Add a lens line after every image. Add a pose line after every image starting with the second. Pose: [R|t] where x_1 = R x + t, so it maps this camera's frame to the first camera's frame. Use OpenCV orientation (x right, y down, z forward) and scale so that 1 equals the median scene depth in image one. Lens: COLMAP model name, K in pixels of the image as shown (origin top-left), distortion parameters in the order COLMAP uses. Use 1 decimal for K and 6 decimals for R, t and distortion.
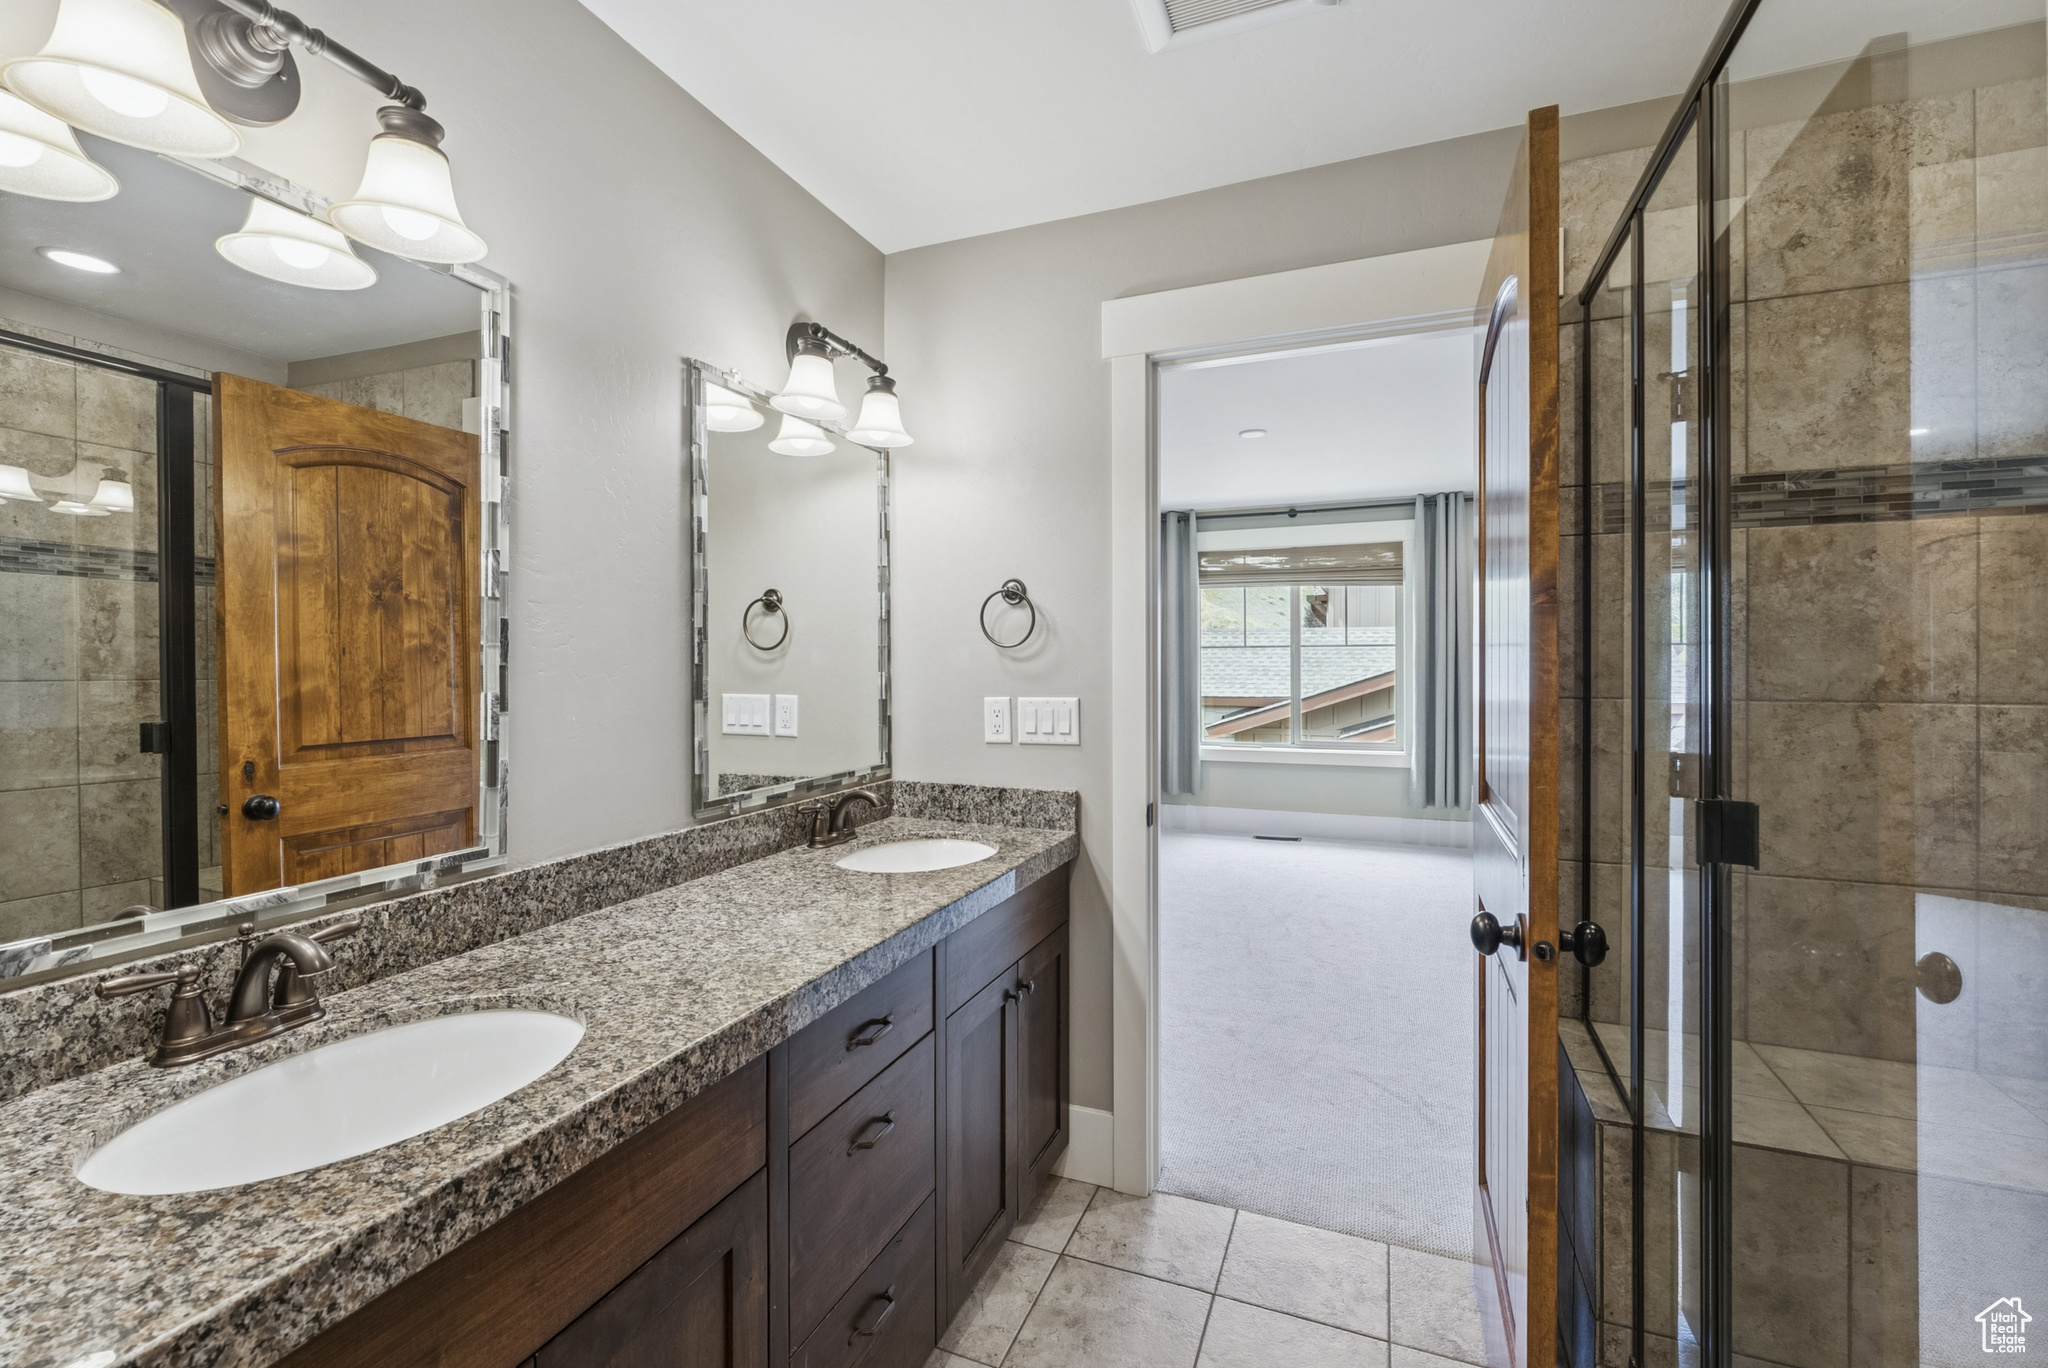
lens RADIAL K [[856.9, 0, 1041.9], [0, 856.9, 664.9], [0, 0, 1]] dist [0.012274, -0.000298]
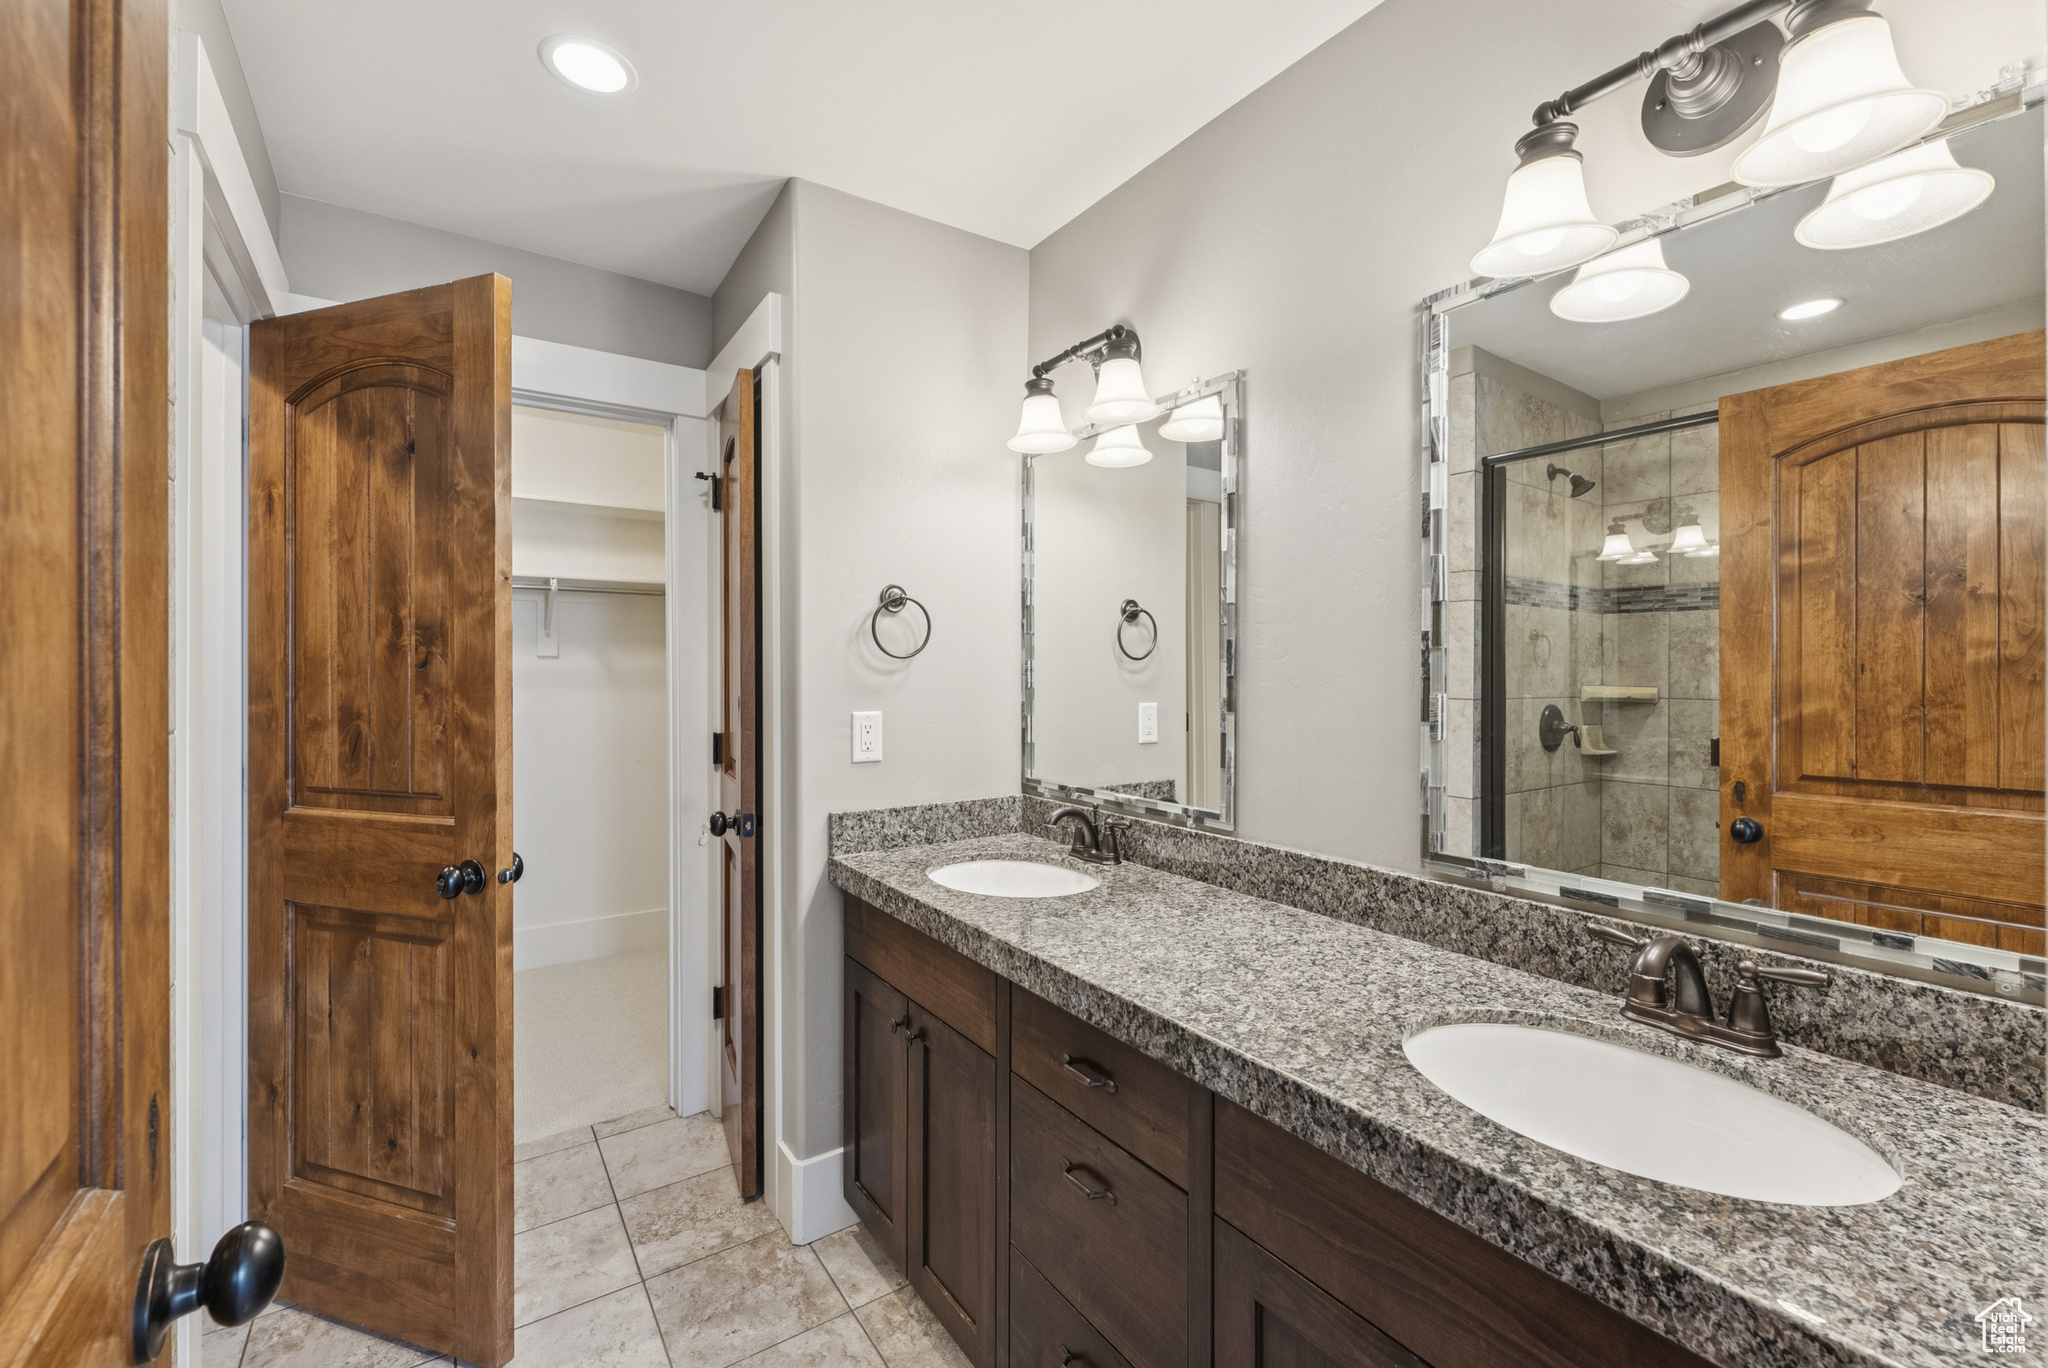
lens RADIAL K [[856.9, 0, 1043.1], [0, 856.9, 698.5], [0, 0, 1]] dist [0.012274, -0.000298]
pose [[-0.558539, 0.007403, -0.829445, 0.330490], [-0.014867, 0.999710, 0.018934, 0.009402], [0.829345, 0.022907, -0.558267, 0.844030]]
